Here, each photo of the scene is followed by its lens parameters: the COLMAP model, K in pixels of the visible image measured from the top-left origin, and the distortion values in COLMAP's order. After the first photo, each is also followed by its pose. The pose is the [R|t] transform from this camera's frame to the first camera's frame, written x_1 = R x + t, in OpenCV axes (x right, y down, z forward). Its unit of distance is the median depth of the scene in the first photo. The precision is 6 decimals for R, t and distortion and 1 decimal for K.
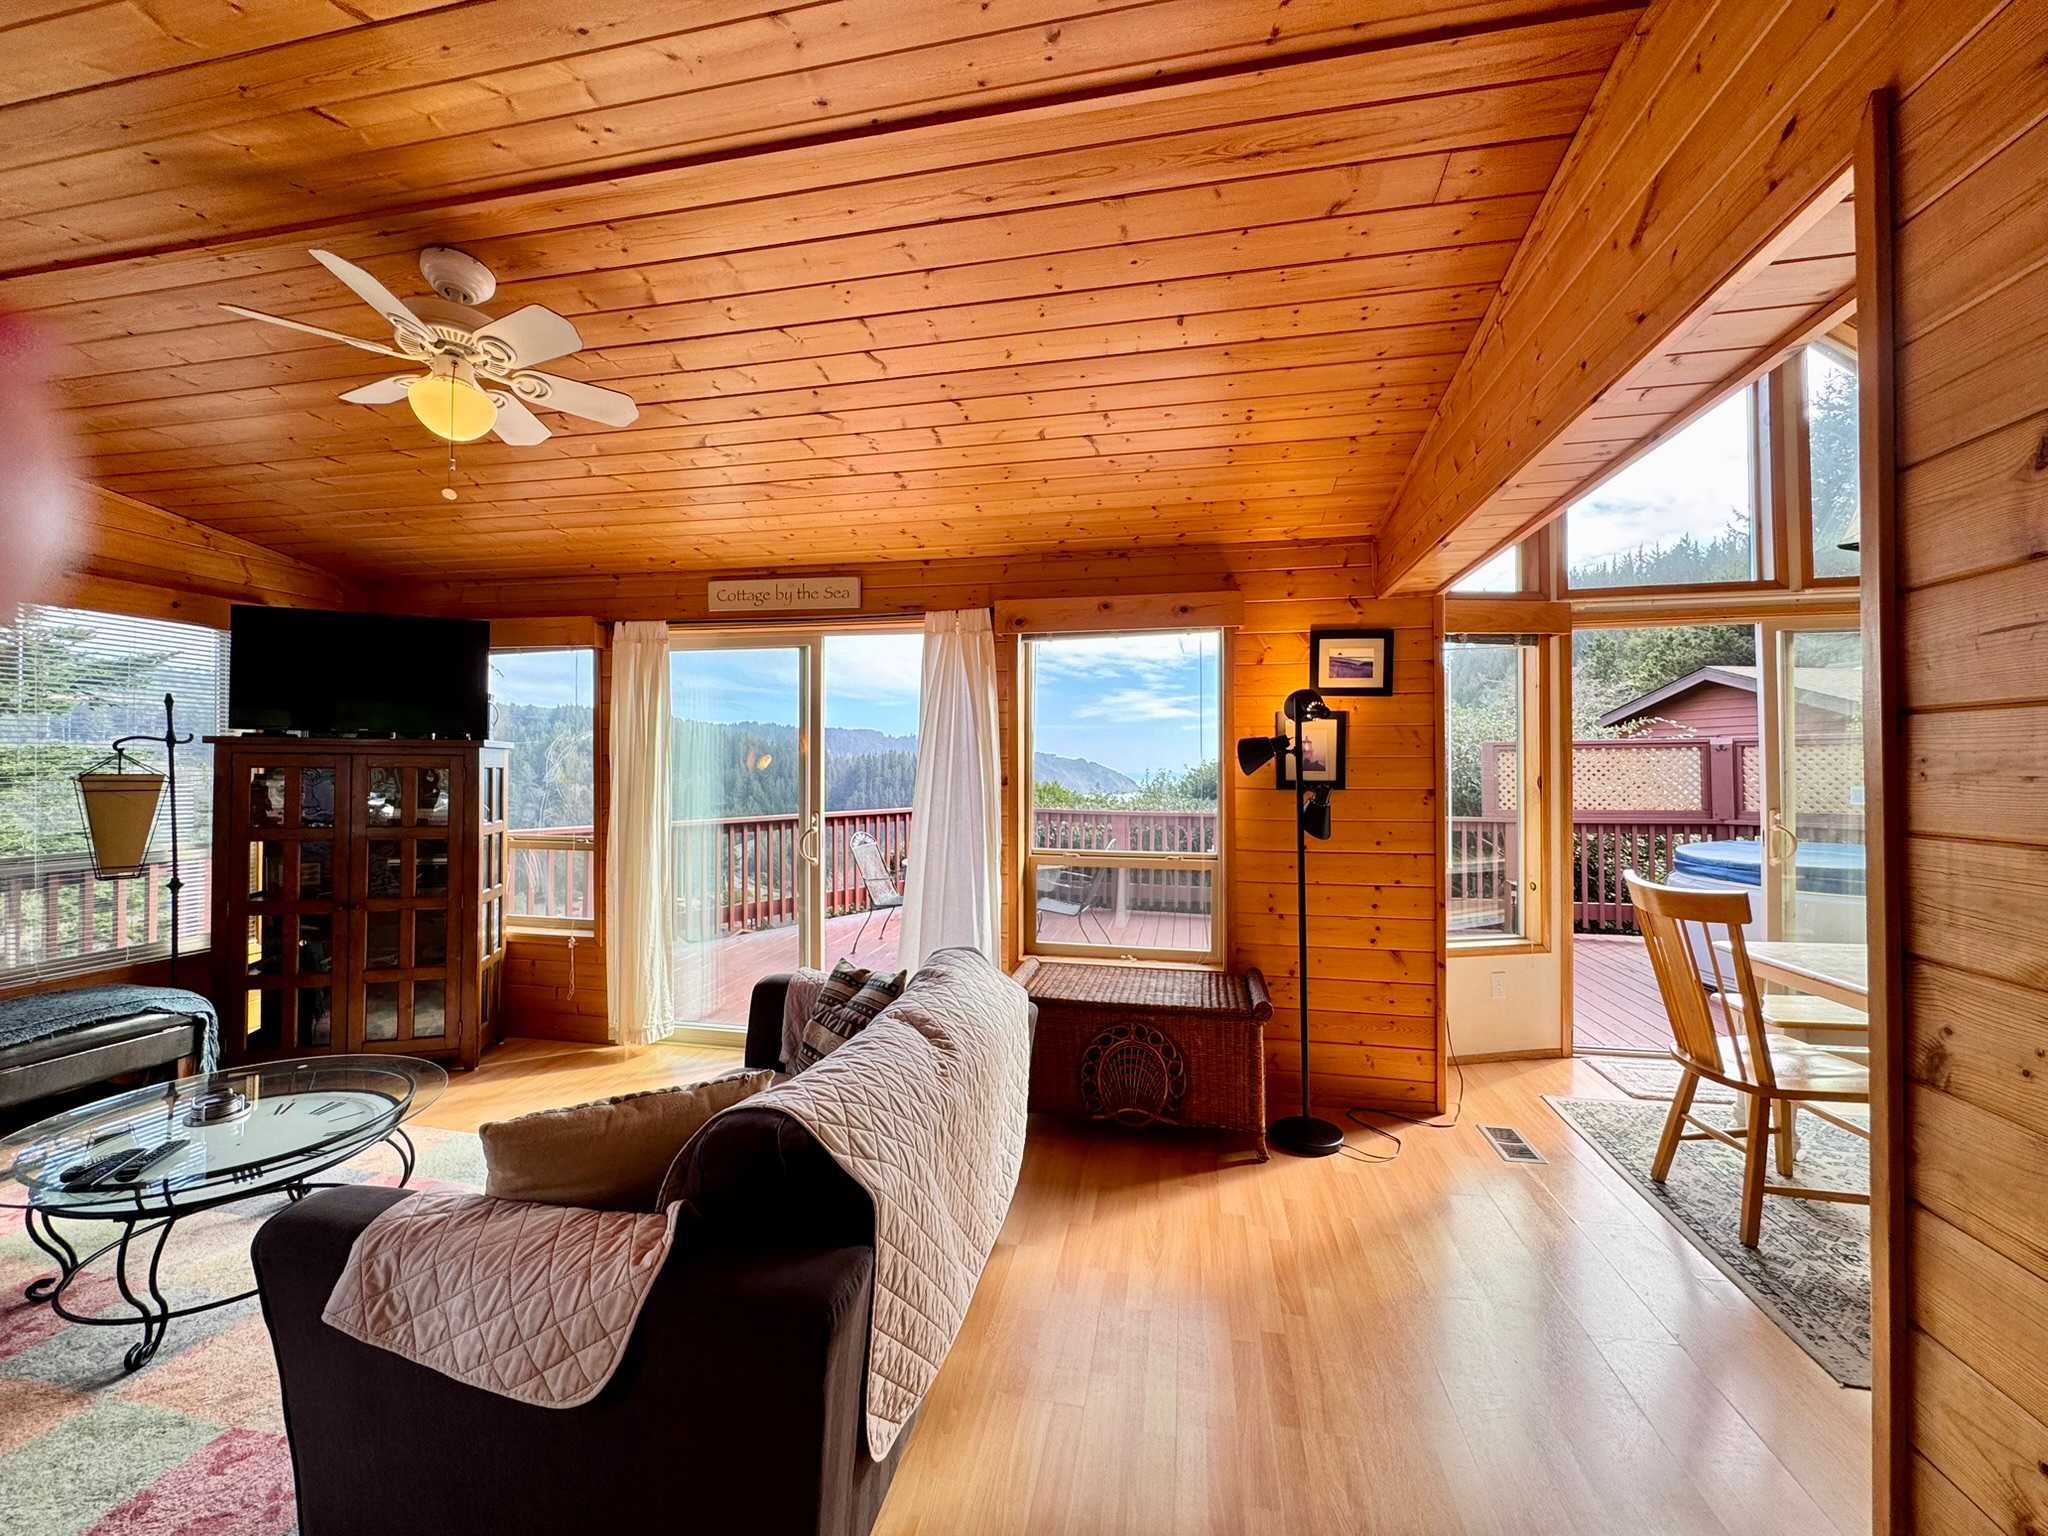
lens RADIAL K [[815.9, 0, 1018.6], [0, 815.9, 762.2], [0, 0, 1]] dist [-0.003916, 0.000368]
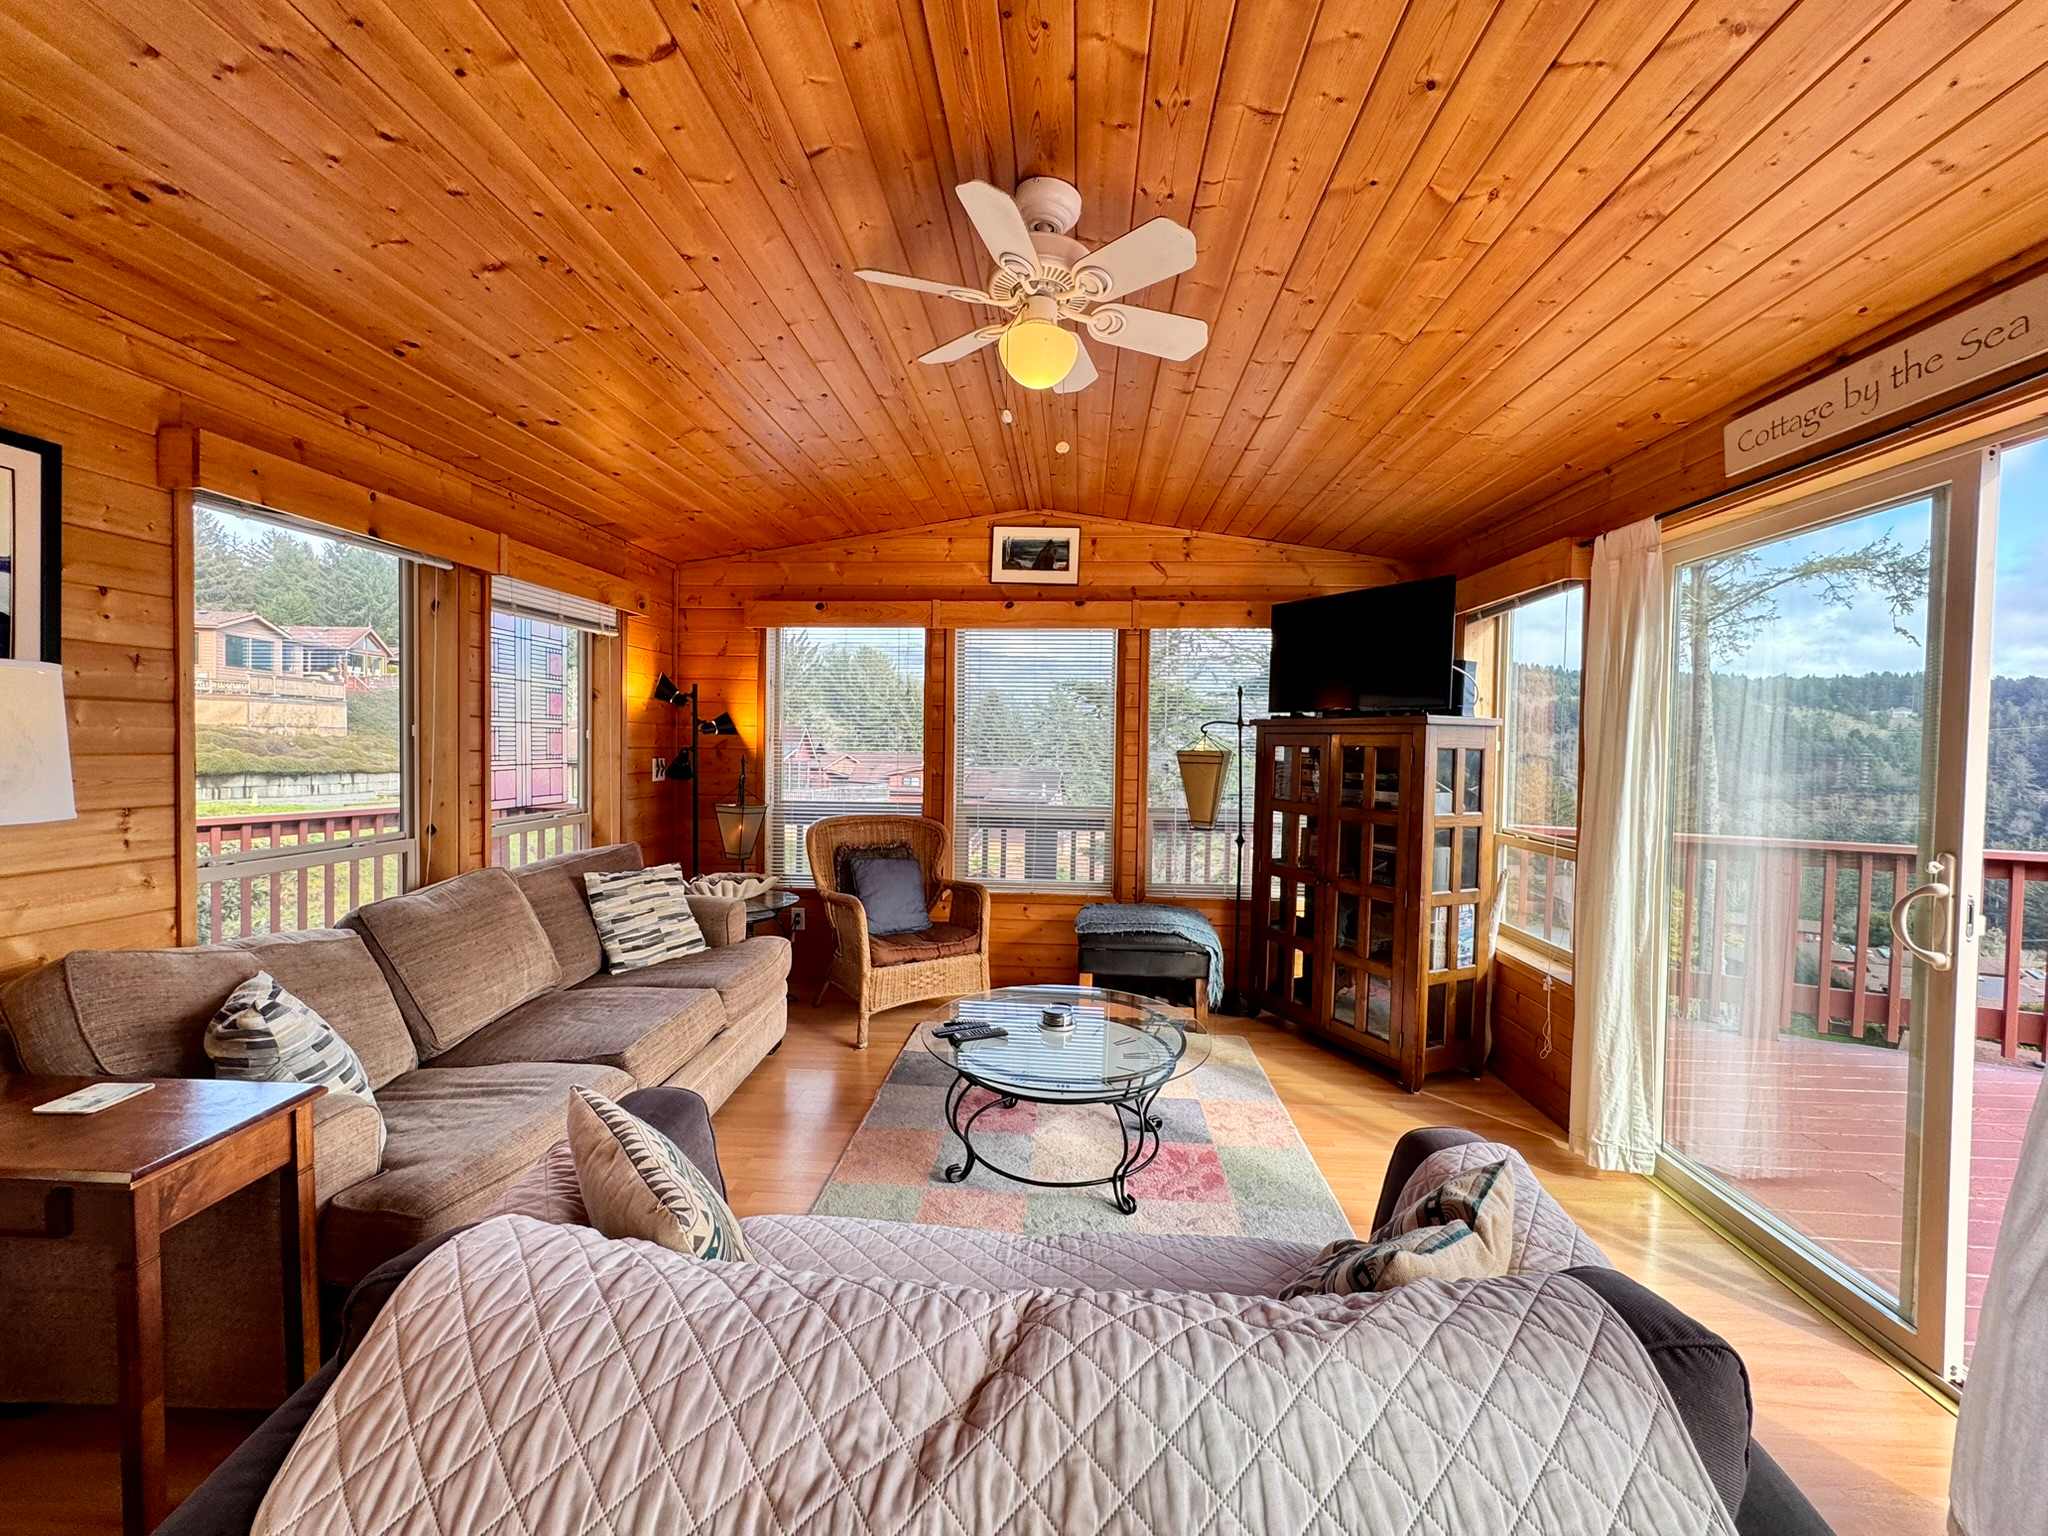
lens RADIAL K [[815.9, 0, 1025.4], [0, 815.9, 767.8], [0, 0, 1]] dist [-0.003916, 0.000368]
pose [[0.139639, 0.029160, -0.989773, 0.128074], [-0.009187, 0.999561, 0.028152, 0.007444], [0.990160, 0.005162, 0.139845, 0.451127]]
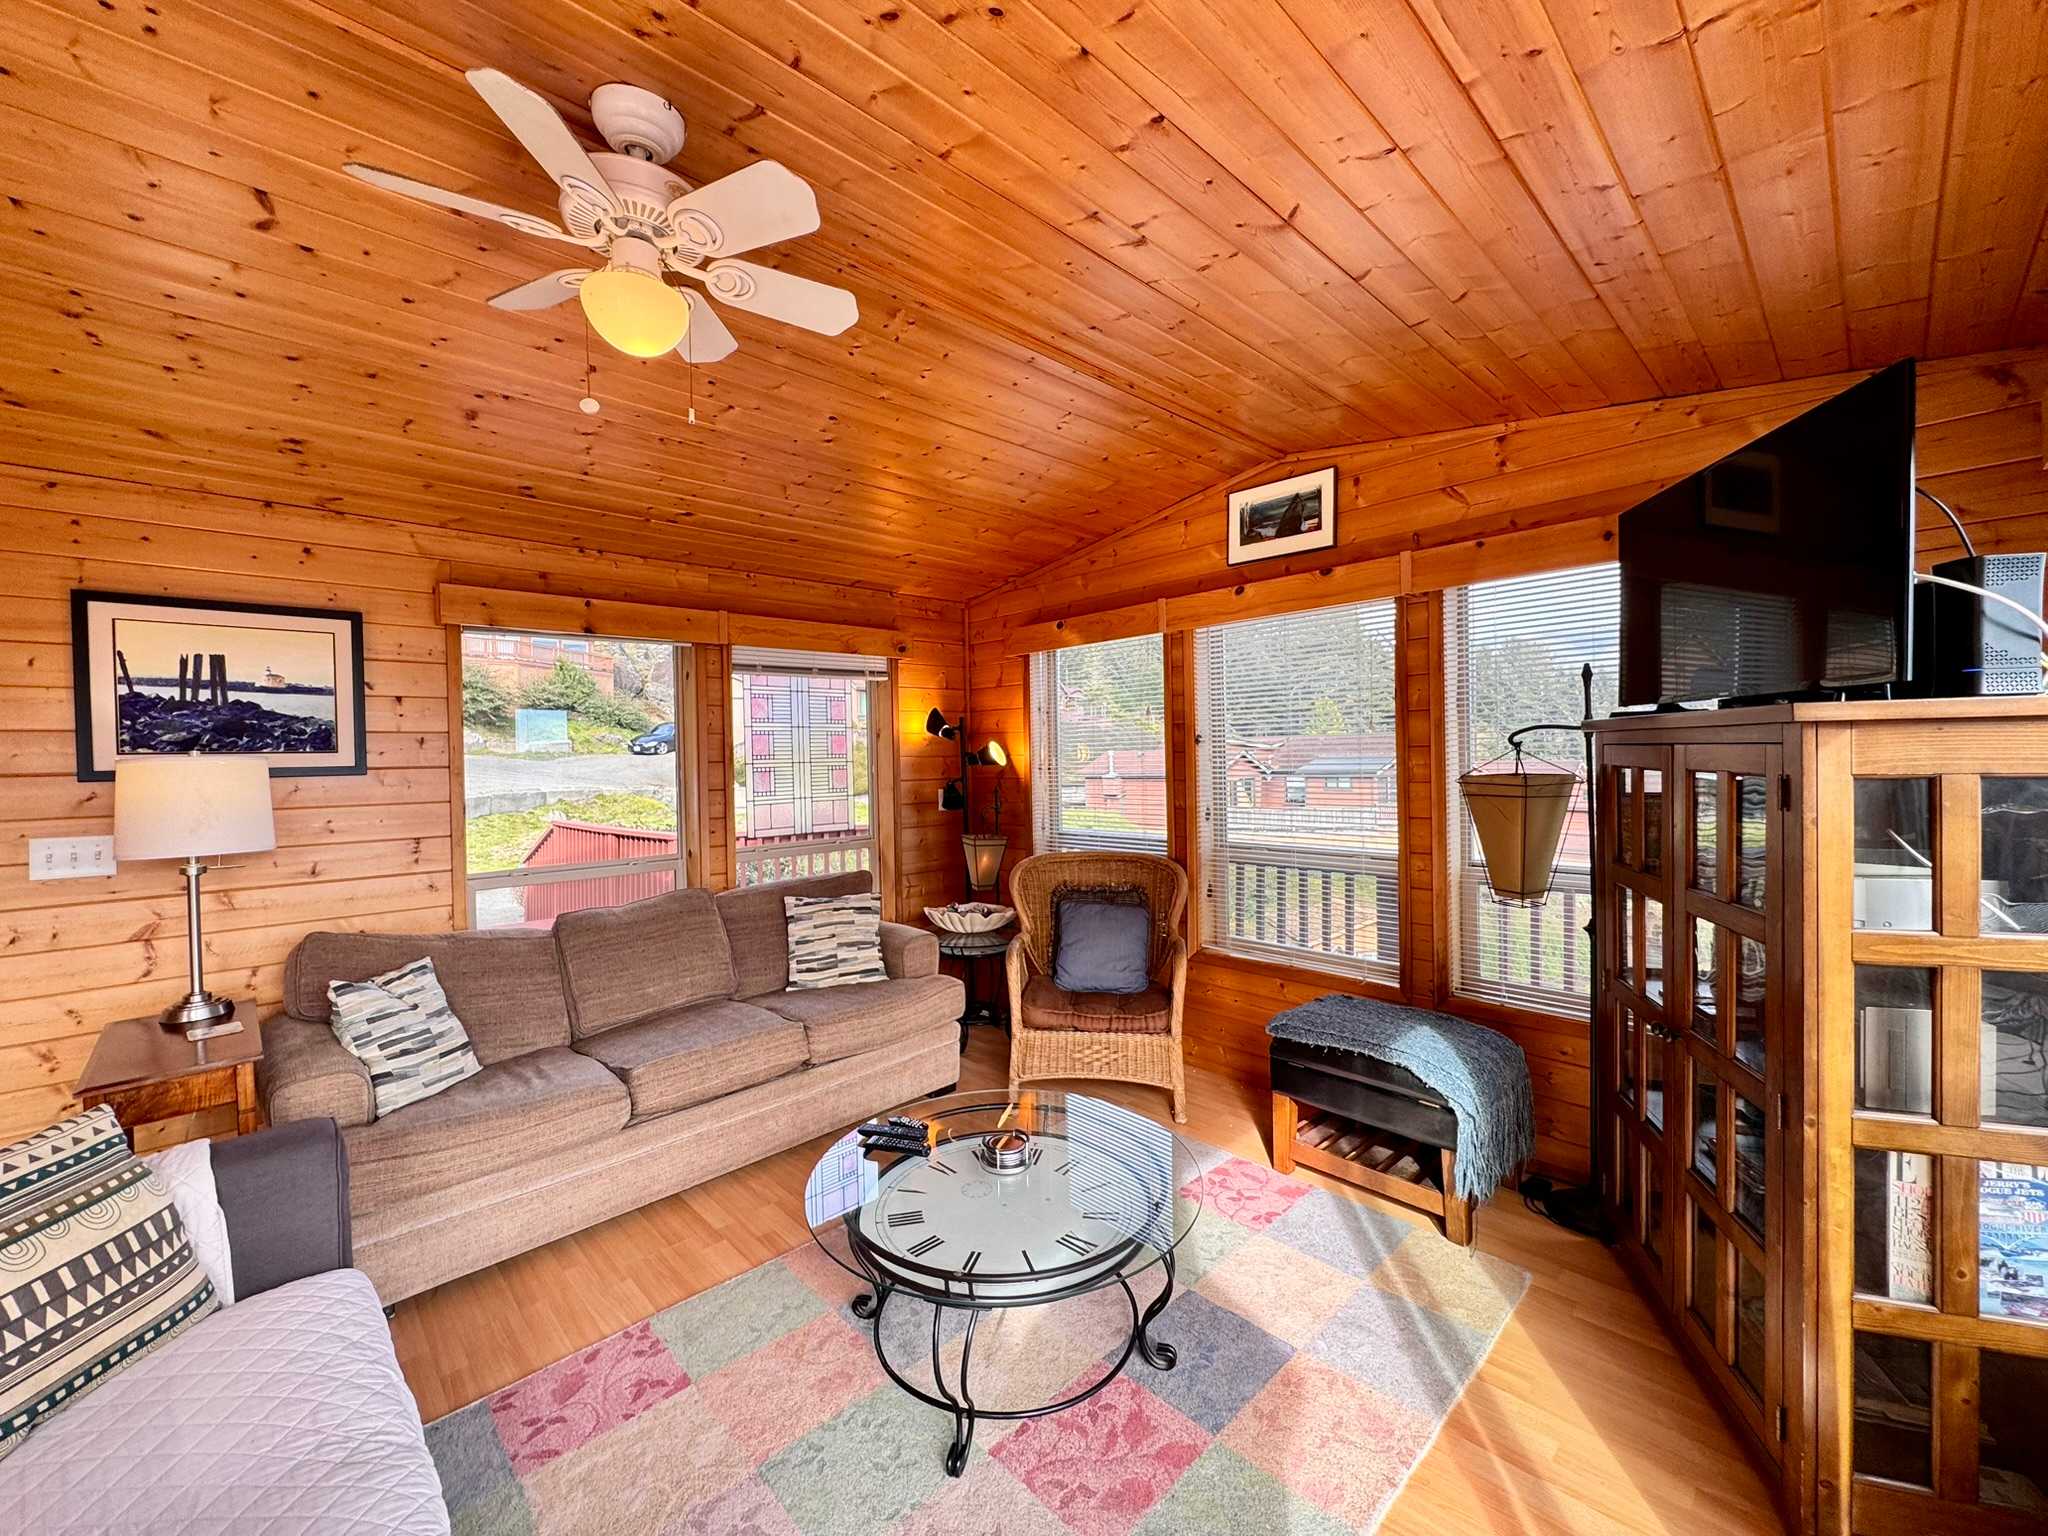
lens RADIAL K [[815.9, 0, 1017.4], [0, 815.9, 767.6], [0, 0, 1]] dist [-0.003916, 0.000368]
pose [[-0.569267, 0.020721, -0.821892, -0.142068], [0.024046, 0.999674, 0.008549, -0.008847], [0.821801, -0.014896, -0.569580, 0.892559]]
